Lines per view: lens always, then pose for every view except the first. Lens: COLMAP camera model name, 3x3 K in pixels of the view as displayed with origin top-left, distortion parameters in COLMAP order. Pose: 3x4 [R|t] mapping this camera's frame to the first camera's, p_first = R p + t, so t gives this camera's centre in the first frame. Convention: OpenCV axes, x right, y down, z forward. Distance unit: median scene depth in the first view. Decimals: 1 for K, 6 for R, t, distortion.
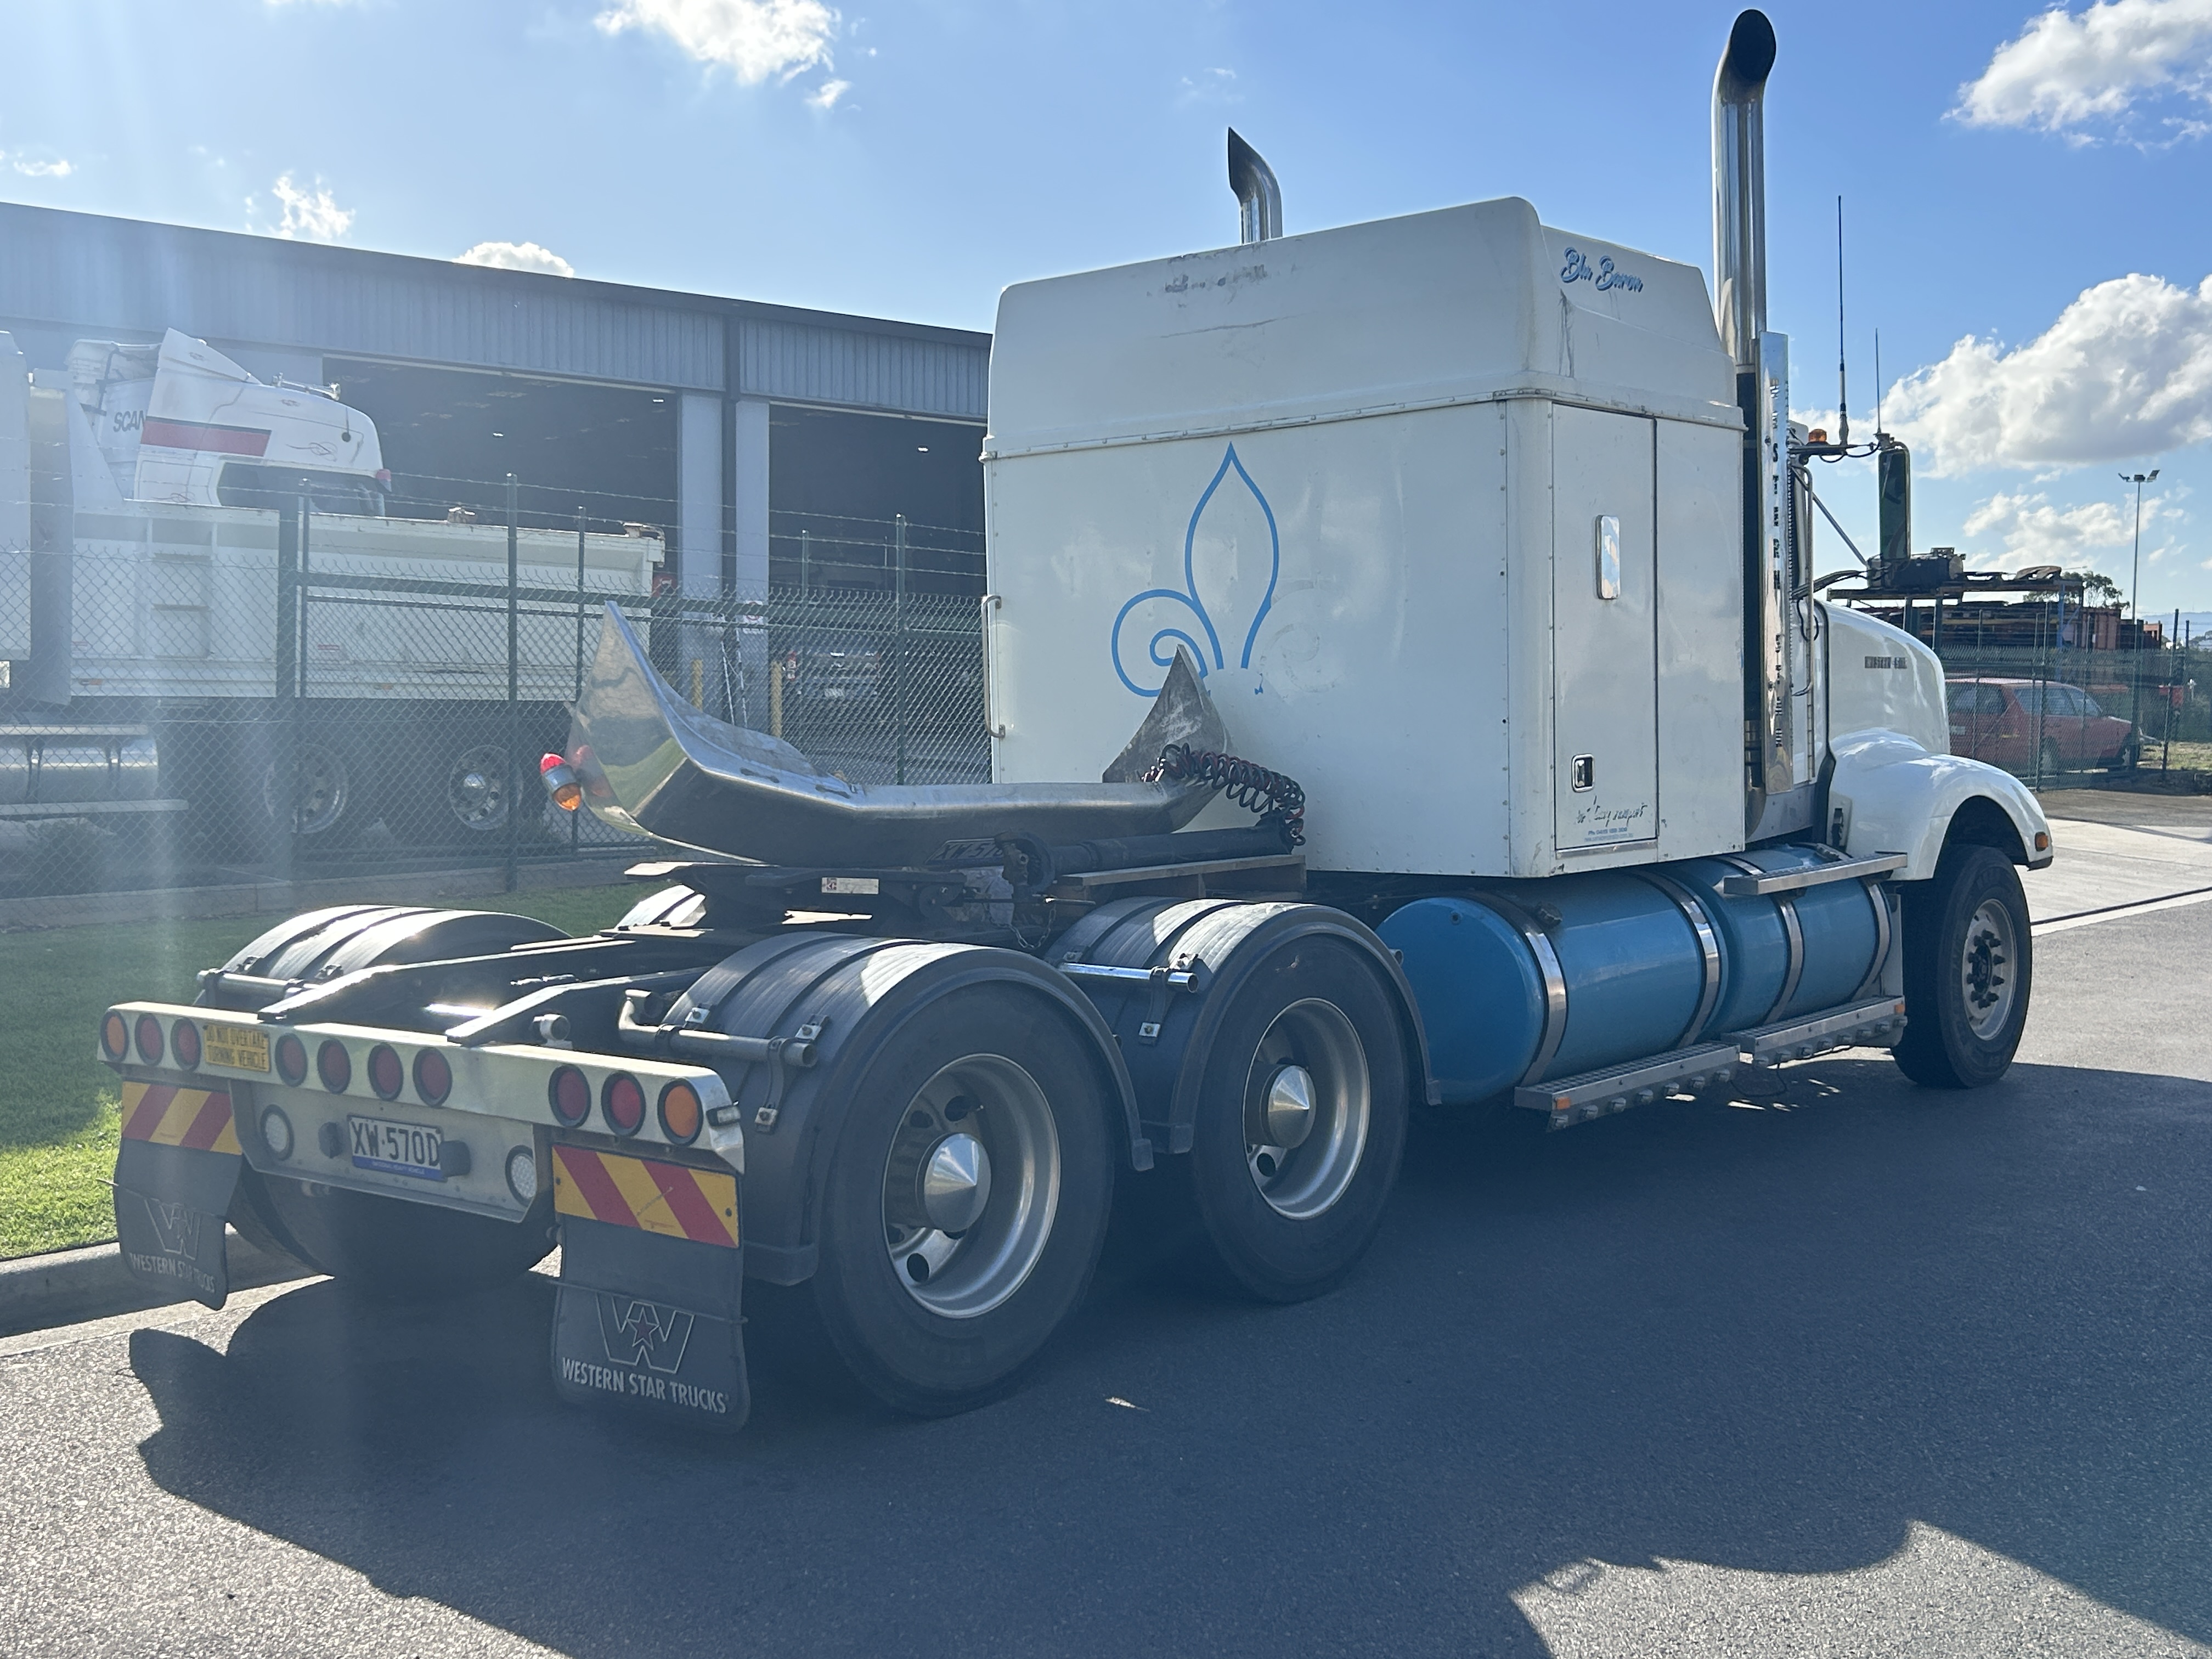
lens RADIAL K [[2365.9, 0, 1100.4], [0, 2365.9, 835.9], [0, 0, 1]] dist [0.052396, 0.000000]
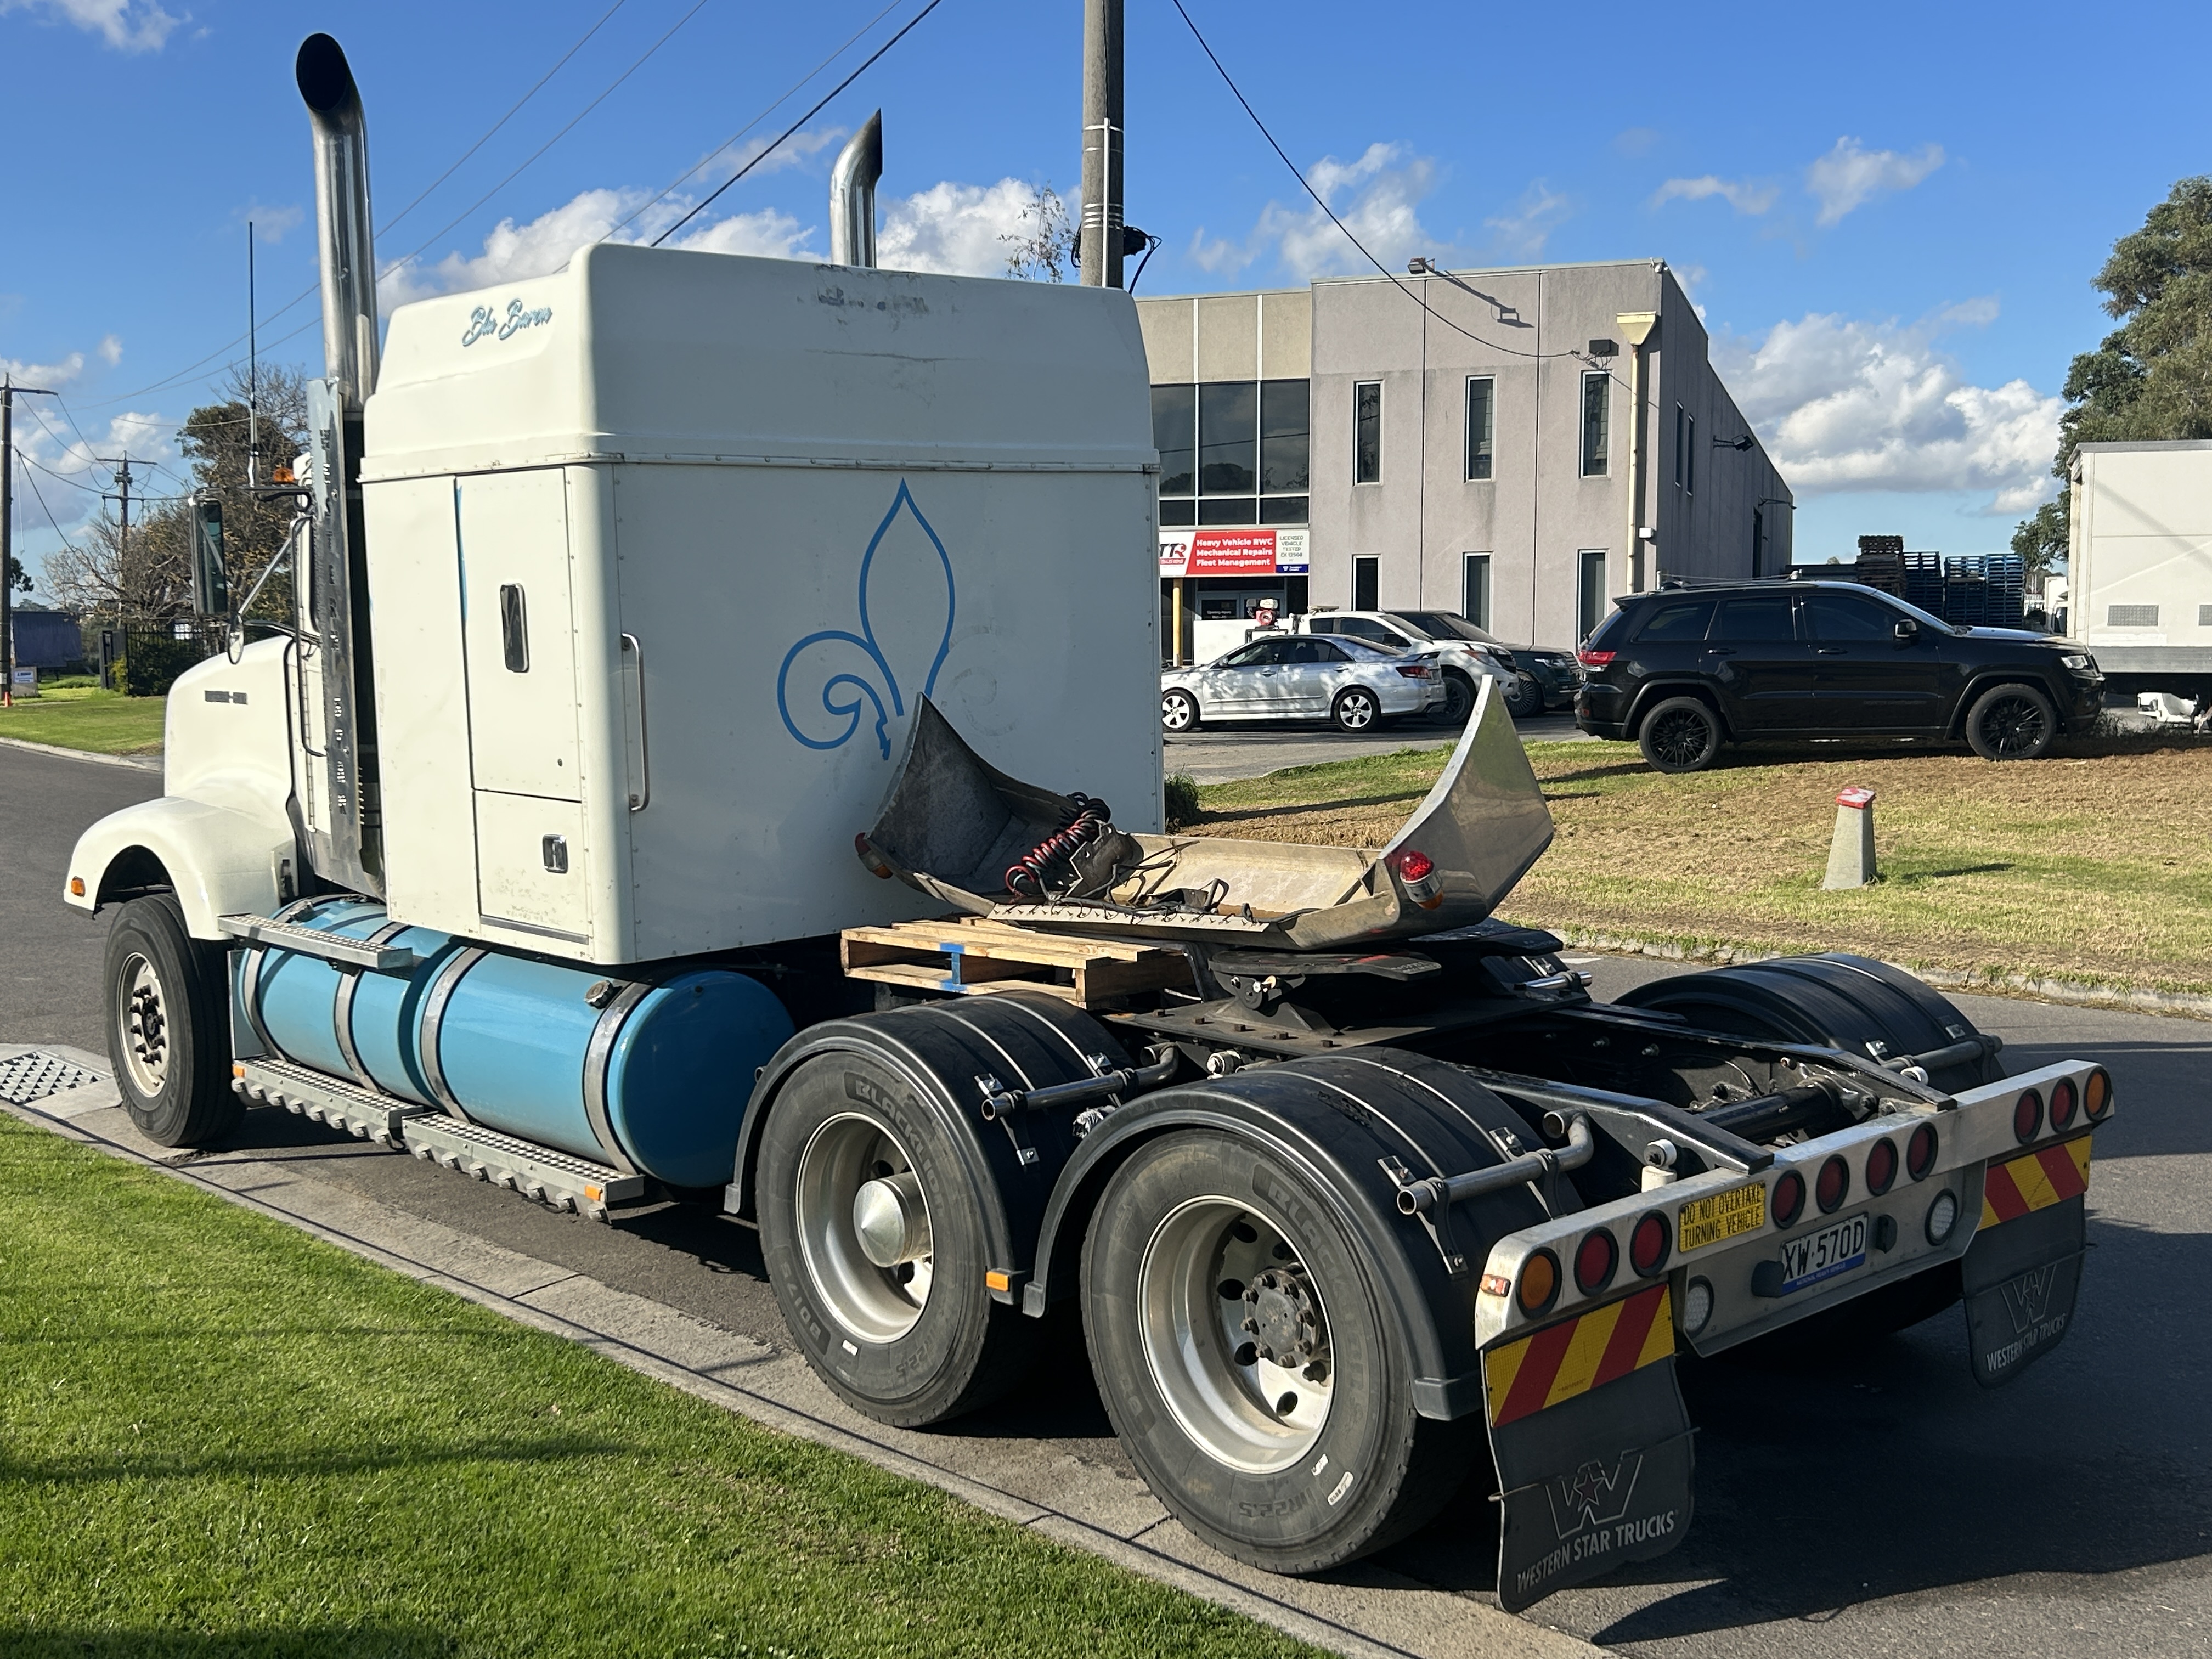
lens RADIAL K [[2365.9, 0, 1100.3], [0, 2365.9, 831.3], [0, 0, 1]] dist [0.052396, 0.000000]
pose [[0.134514, -0.086920, 0.987092, -0.889719], [0.066286, 0.994703, 0.078558, -0.094641], [-0.988692, 0.054864, 0.139563, 0.797699]]
